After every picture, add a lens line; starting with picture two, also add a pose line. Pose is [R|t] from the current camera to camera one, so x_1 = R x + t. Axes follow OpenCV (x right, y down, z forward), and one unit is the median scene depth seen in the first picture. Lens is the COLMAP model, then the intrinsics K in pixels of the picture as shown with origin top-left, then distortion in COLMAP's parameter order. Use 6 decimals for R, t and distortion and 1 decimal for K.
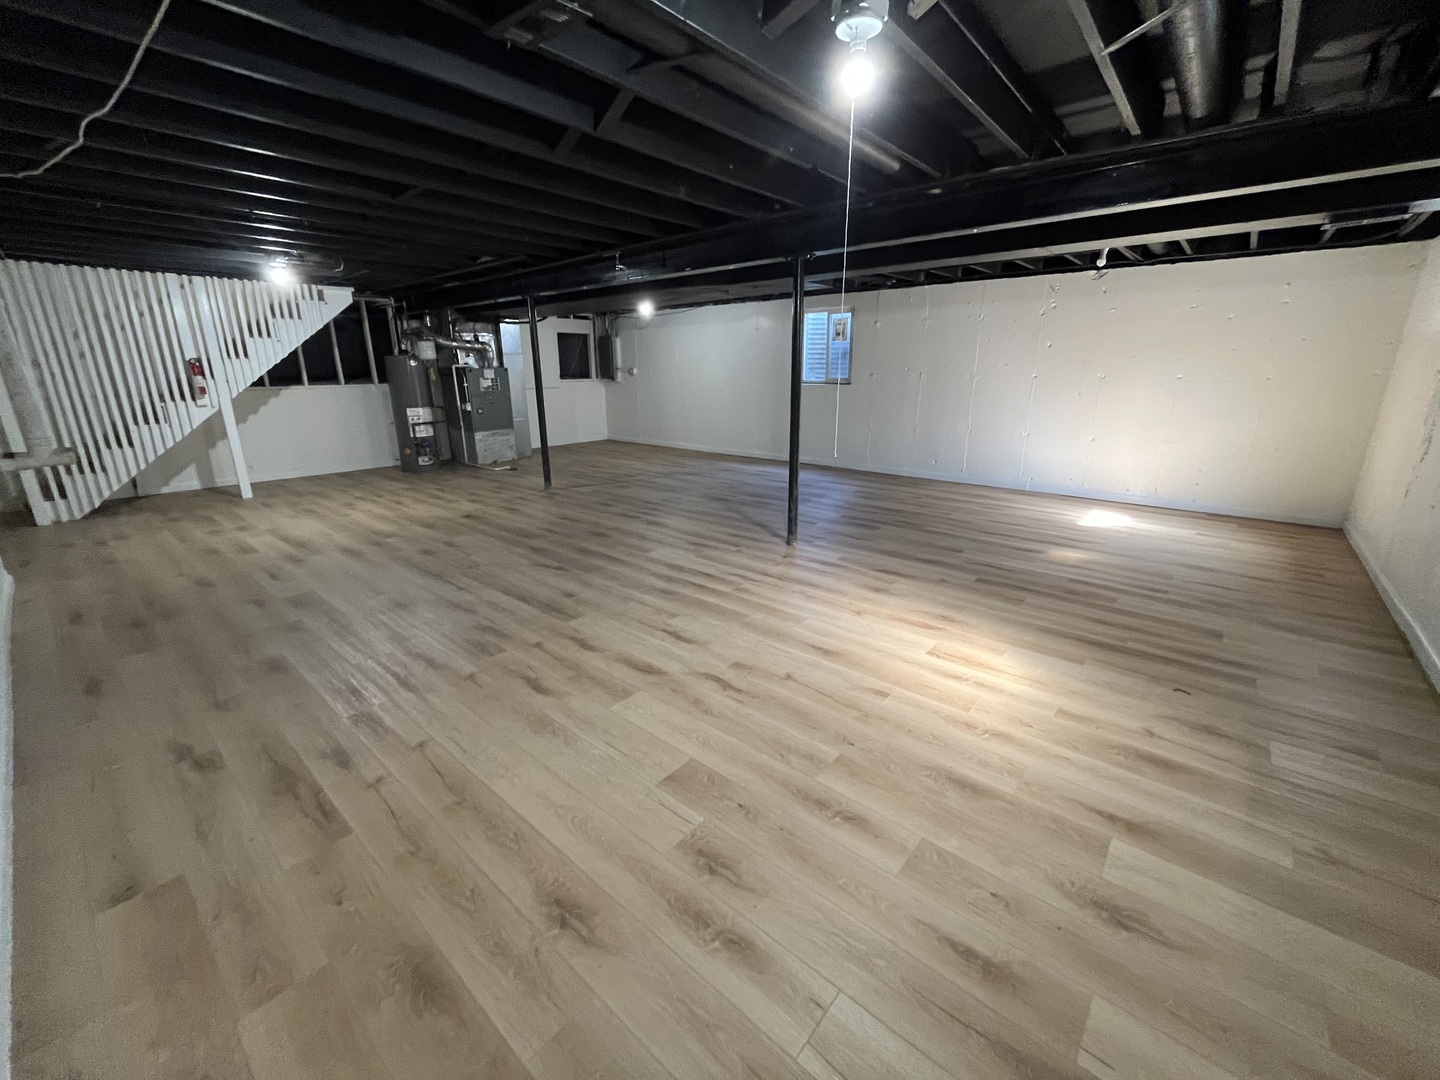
lens RADIAL K [[584.0, 0, 718.3], [0, 584.0, 537.9], [0, 0, 1]] dist [0.000906, 0.000205]
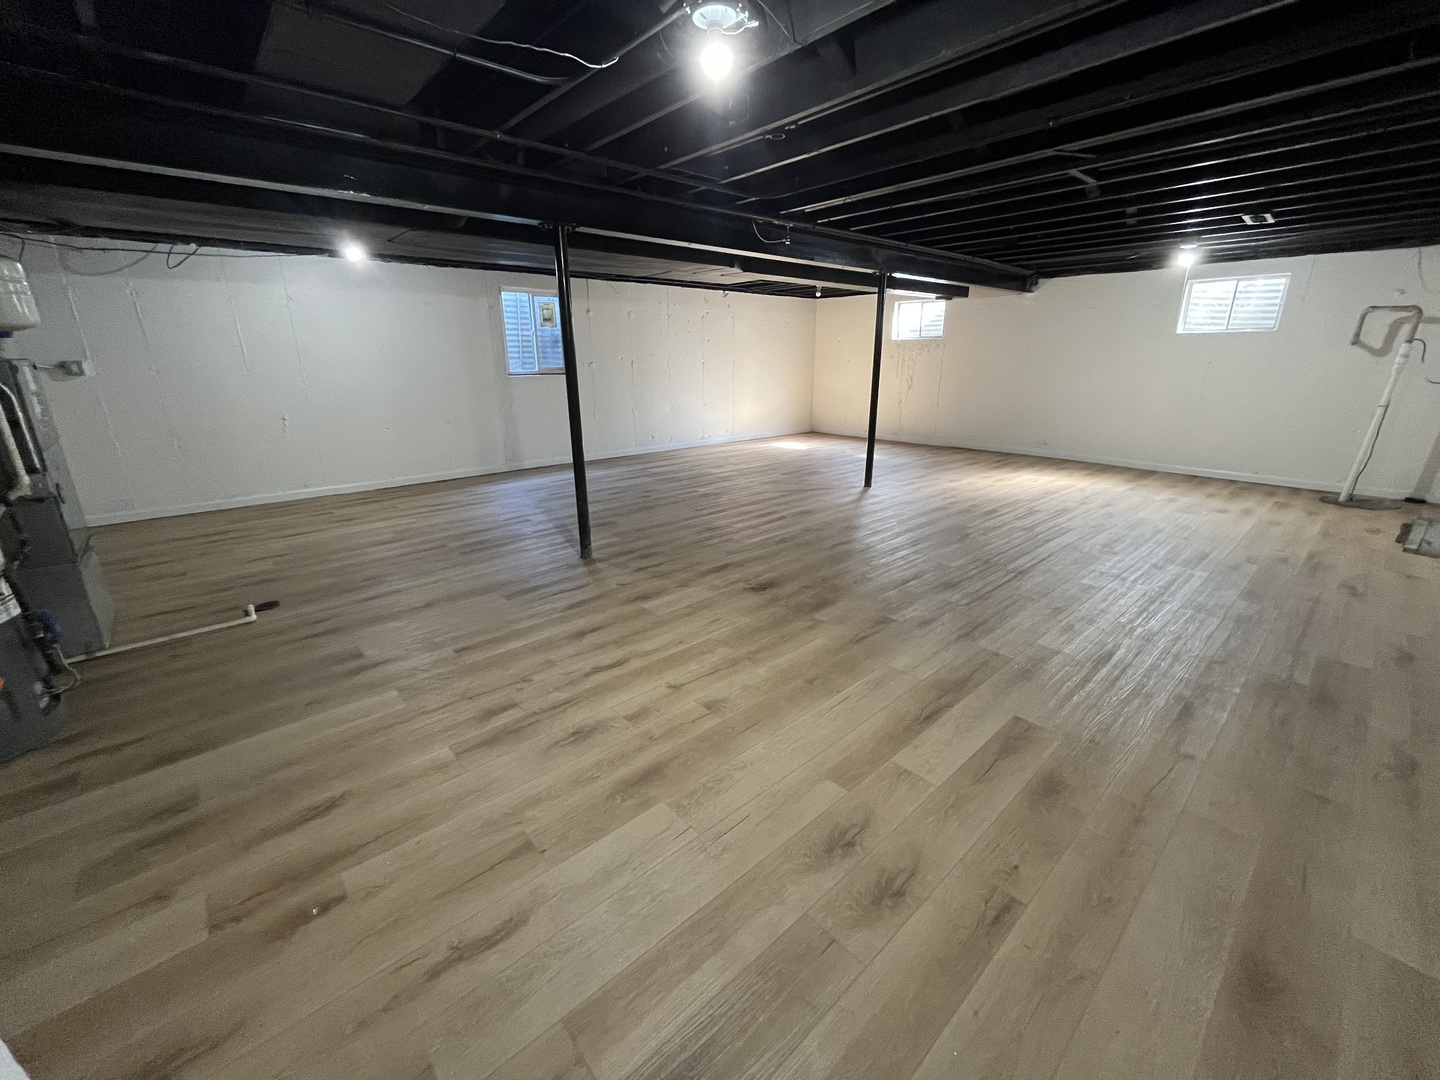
lens RADIAL K [[584.0, 0, 718.3], [0, 584.0, 537.9], [0, 0, 1]] dist [0.000906, 0.000205]
pose [[0.126414, -0.298248, 0.946080, -0.837653], [0.283499, 0.924815, 0.253663, -0.218706], [-0.950604, 0.236147, 0.201462, 0.741542]]
